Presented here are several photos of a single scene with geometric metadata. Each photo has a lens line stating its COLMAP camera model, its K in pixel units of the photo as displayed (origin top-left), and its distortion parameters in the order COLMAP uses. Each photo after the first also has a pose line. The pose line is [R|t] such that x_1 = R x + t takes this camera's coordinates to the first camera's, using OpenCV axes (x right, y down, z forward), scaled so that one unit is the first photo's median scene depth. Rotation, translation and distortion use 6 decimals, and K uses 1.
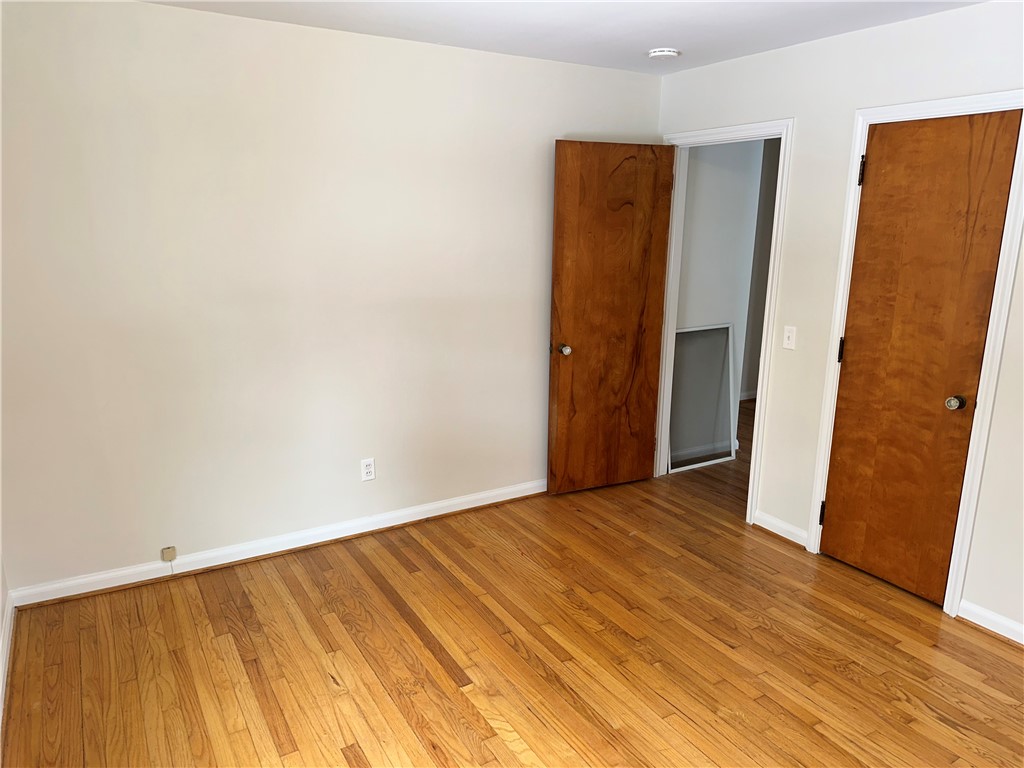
lens RADIAL K [[716.6, 0, 515.2], [0, 716.6, 380.6], [0, 0, 1]] dist [0.066542, -0.078267]
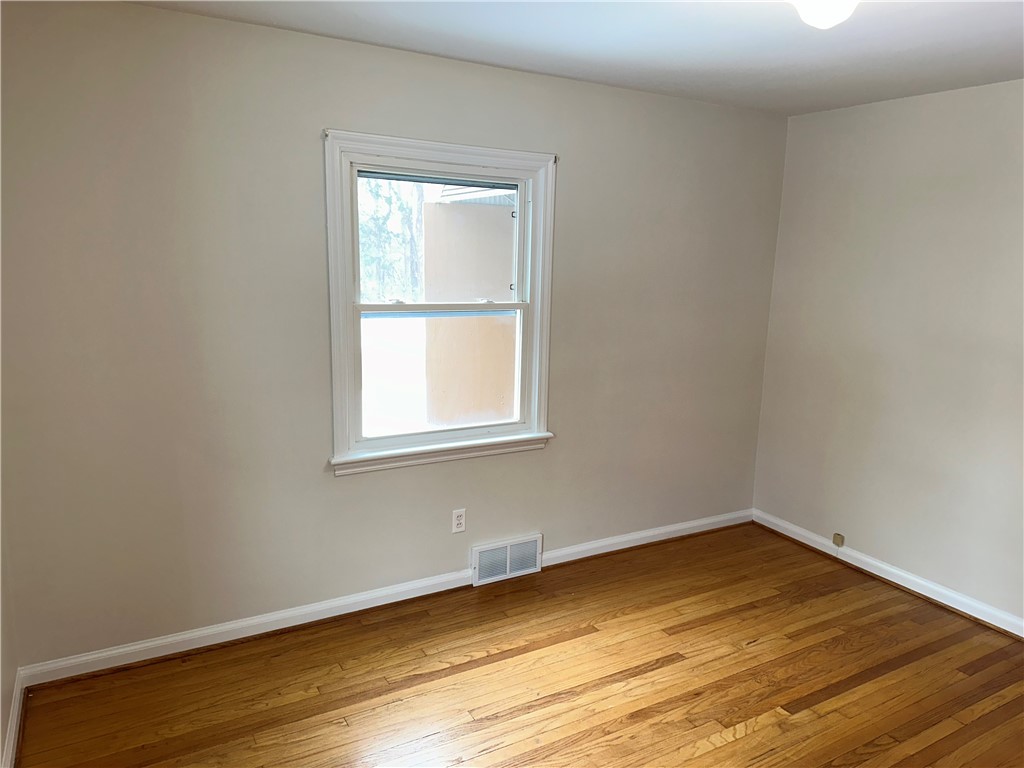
lens RADIAL K [[716.6, 0, 507.6], [0, 716.6, 392.6], [0, 0, 1]] dist [0.066542, -0.078267]
pose [[-0.011470, 0.188009, -0.982100, 0.737634], [-0.250208, 0.950381, 0.184859, -0.088049], [0.968124, 0.247849, 0.036140, 0.392806]]
